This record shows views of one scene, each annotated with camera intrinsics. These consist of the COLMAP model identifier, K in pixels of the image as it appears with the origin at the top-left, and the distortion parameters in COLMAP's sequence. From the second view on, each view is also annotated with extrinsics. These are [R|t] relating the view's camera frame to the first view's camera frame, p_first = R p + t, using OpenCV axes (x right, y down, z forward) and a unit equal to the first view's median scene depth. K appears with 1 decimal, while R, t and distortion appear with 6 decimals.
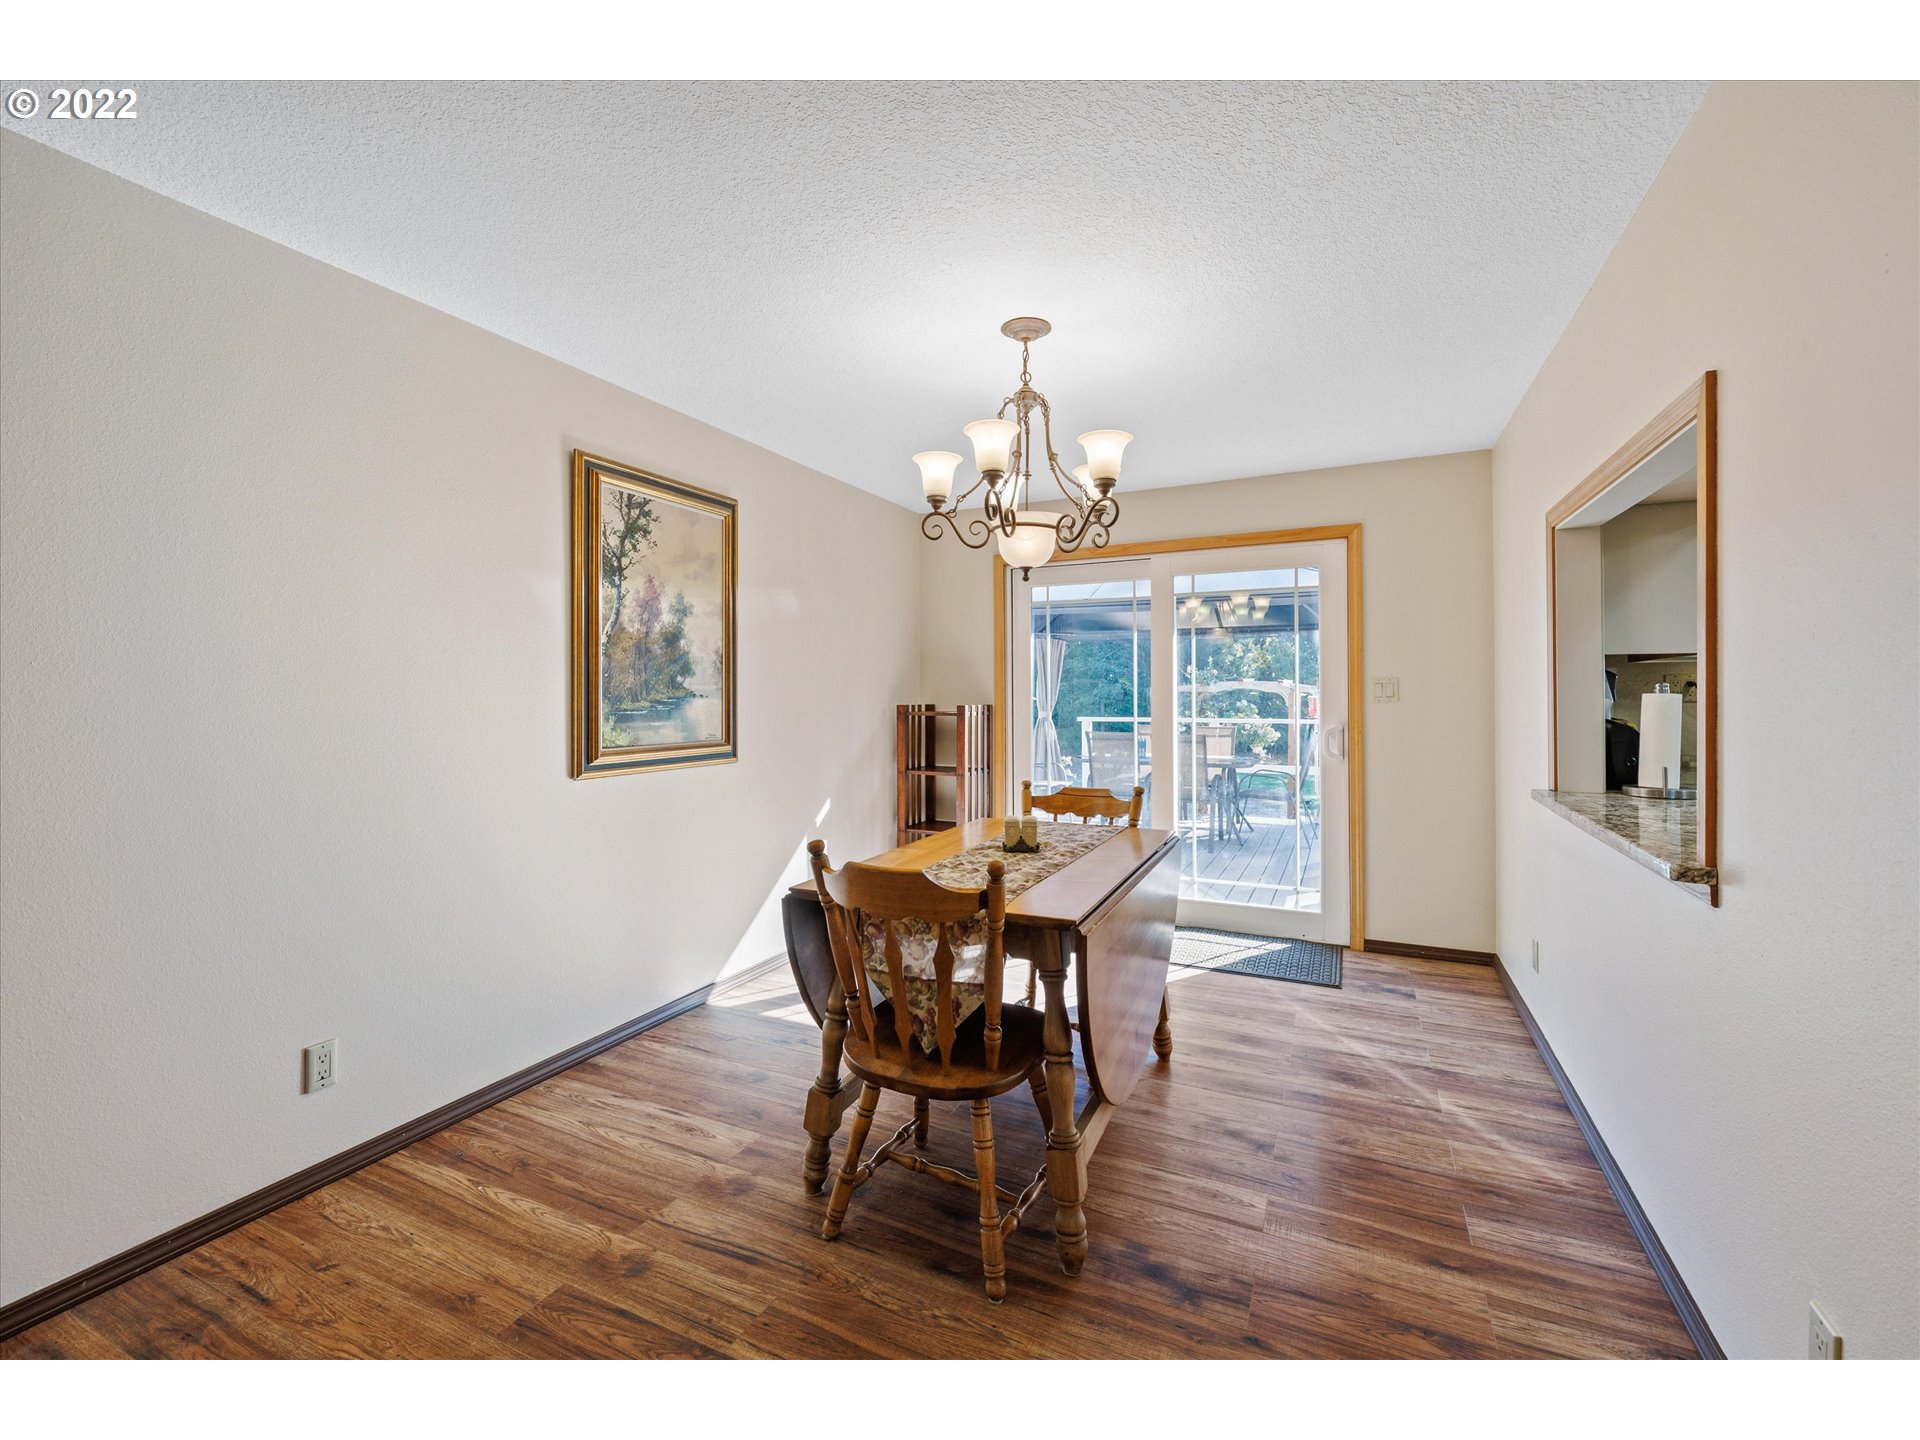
lens RADIAL K [[814.1, 0, 960.0], [0, 814.1, 704.3], [0, 0, 1]] dist [0.001486, 0.000265]
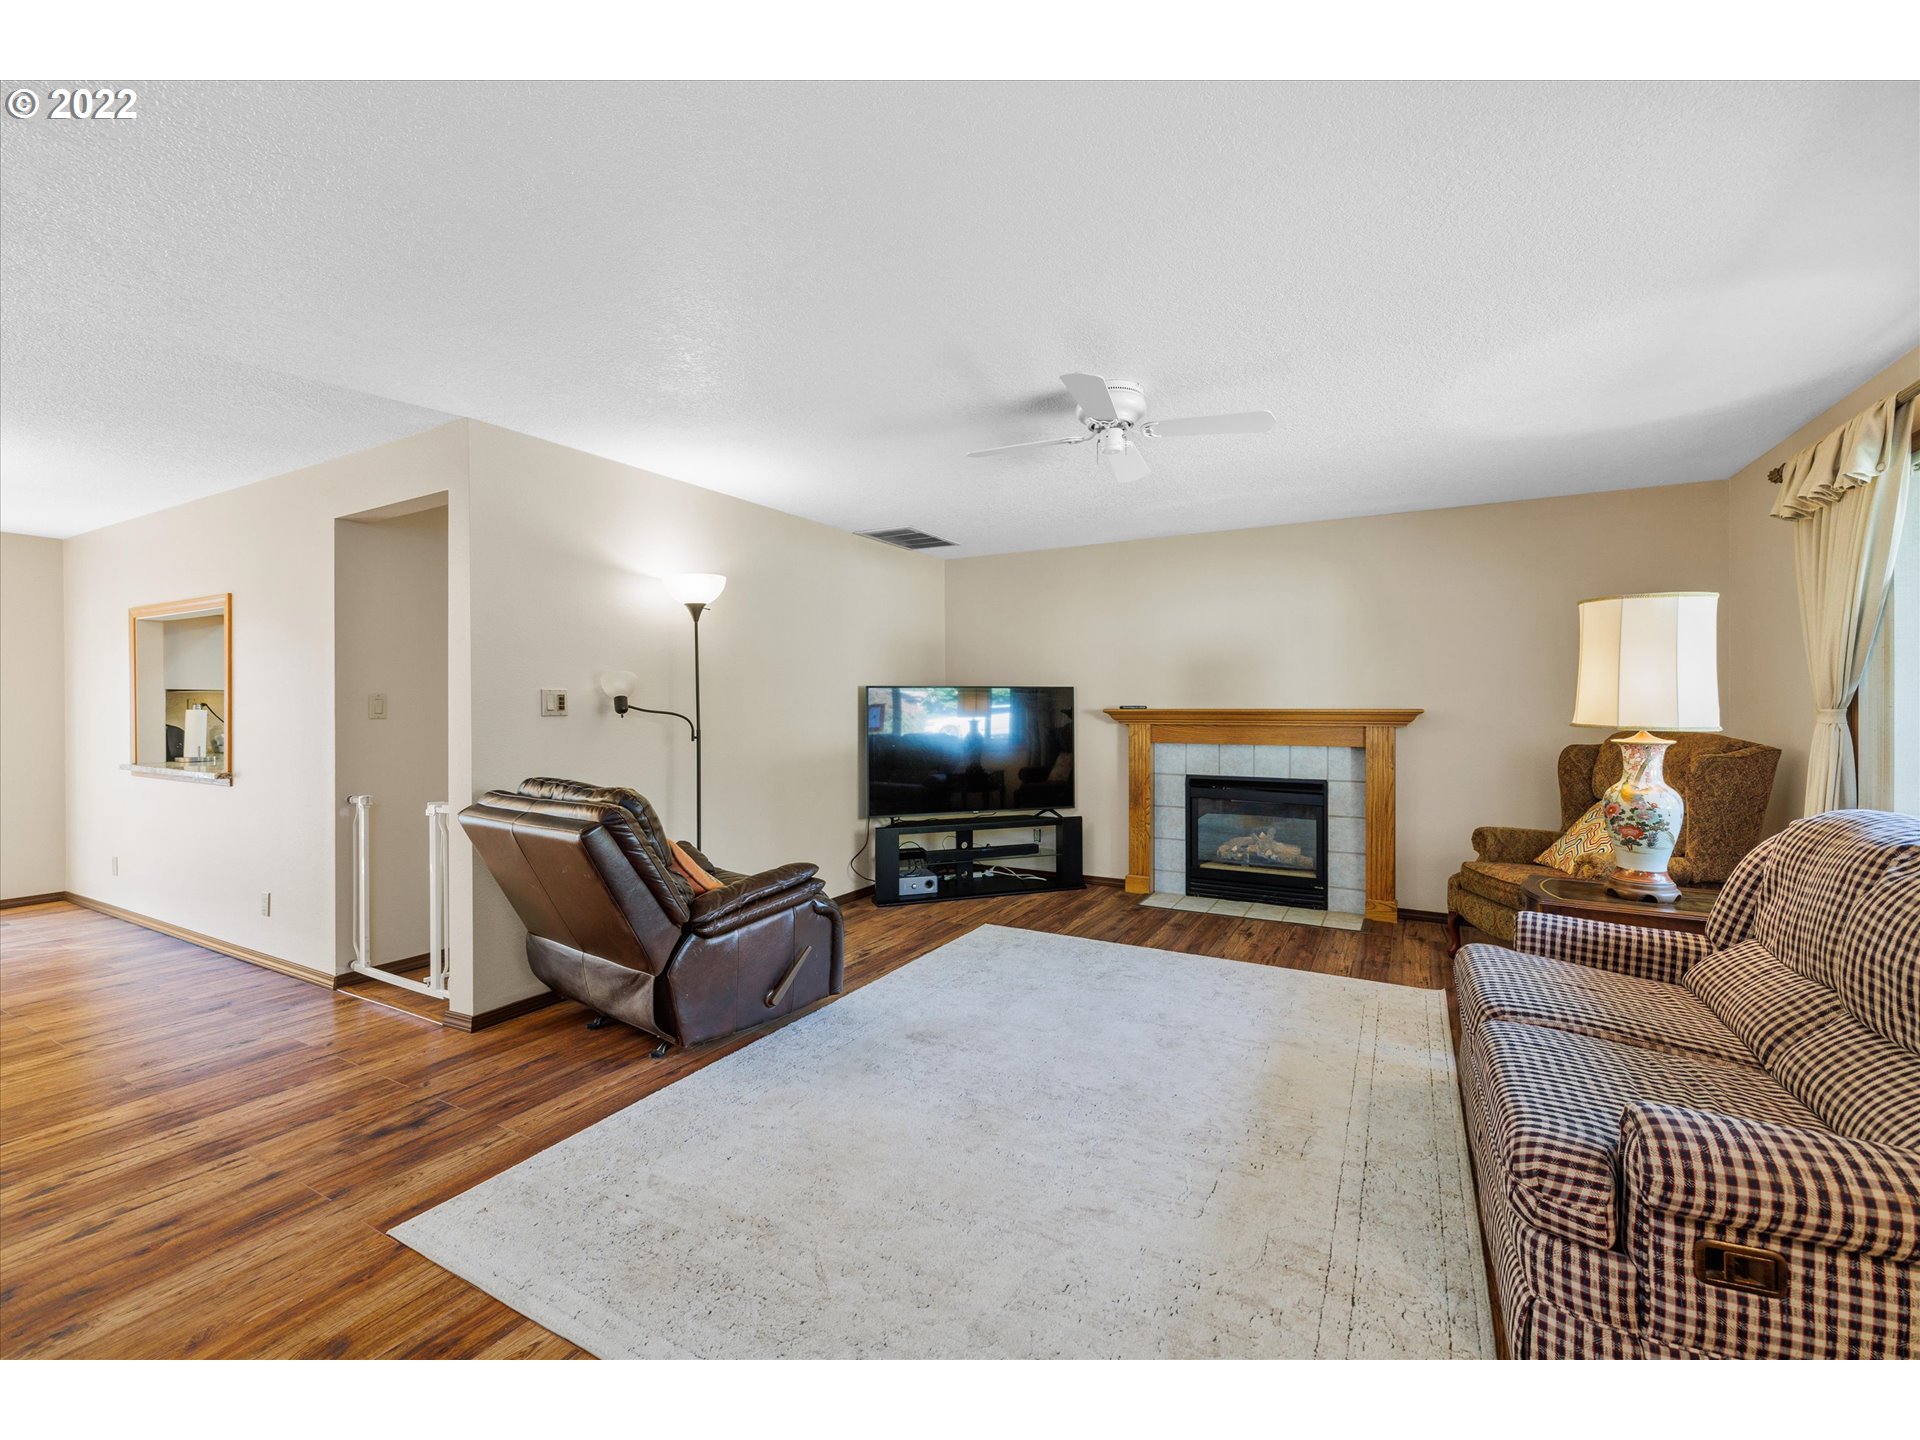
lens RADIAL K [[814.1, 0, 960.0], [0, 814.1, 704.3], [0, 0, 1]] dist [0.001486, 0.000265]
pose [[0.064820, 0.009875, 0.997848, -0.834114], [0.012155, 0.999869, -0.010684, 0.015072], [-0.997823, 0.012821, 0.064692, -0.820098]]
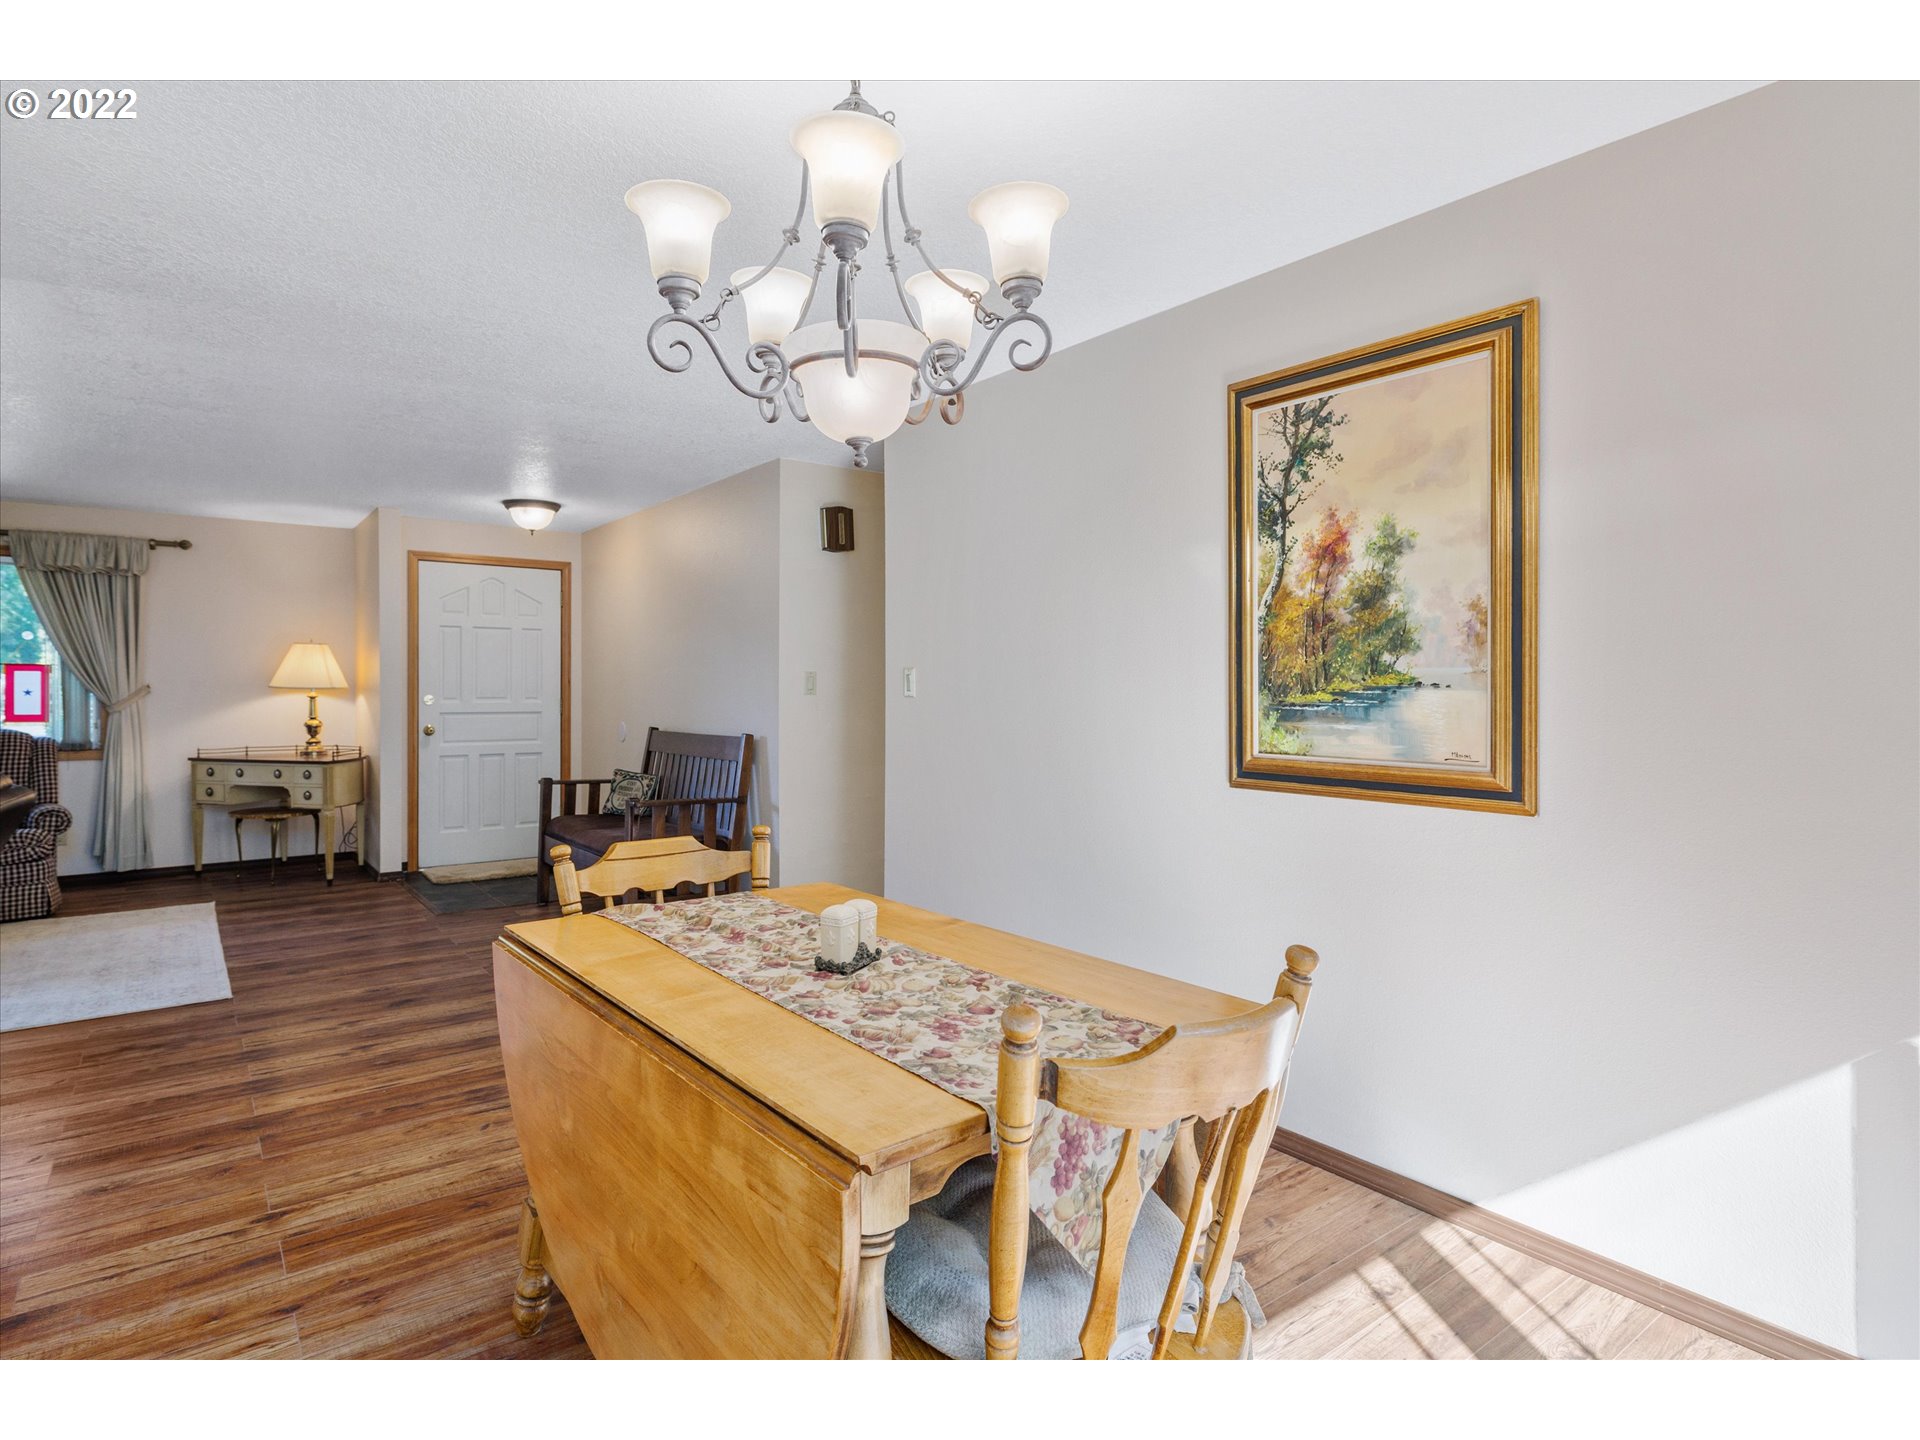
lens RADIAL K [[1052.4, 0, 960.0], [0, 1052.4, 720.0], [0, 0, 1]] dist [-0.002252, -0.000626]
pose [[-0.461833, 0.028142, -0.886520, 0.562604], [-0.012252, 0.999199, 0.038102, -0.011292], [0.886882, 0.028458, -0.461118, 1.167197]]
